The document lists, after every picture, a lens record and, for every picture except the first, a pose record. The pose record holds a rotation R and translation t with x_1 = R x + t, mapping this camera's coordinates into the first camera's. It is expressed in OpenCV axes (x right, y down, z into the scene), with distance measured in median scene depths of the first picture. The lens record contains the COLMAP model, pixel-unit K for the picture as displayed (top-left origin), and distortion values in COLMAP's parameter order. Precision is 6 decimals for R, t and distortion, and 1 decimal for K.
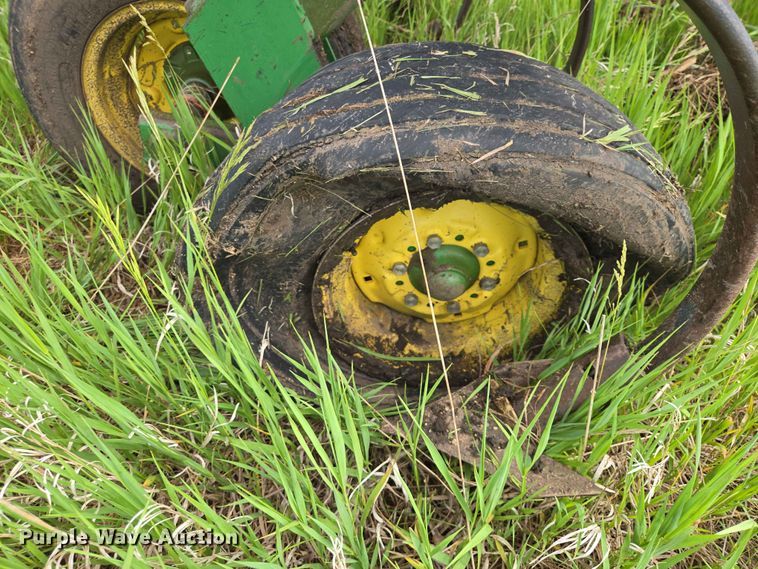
lens RADIAL K [[524.2, 0, 379.0], [0, 524.2, 284.5], [0, 0, 1]] dist [0.051730, -0.043636]
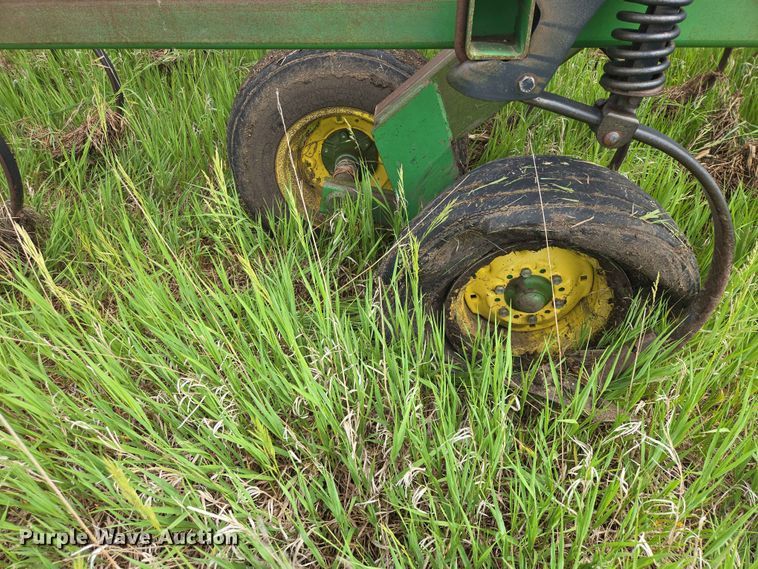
lens RADIAL K [[509.7, 0, 379.0], [0, 509.7, 284.5], [0, 0, 1]] dist [0.055882, -0.037136]
pose [[0.997451, 0.053812, -0.046857, -0.284779], [-0.057216, 0.995568, -0.074636, 0.100771], [0.042633, 0.077126, 0.996109, -0.573757]]
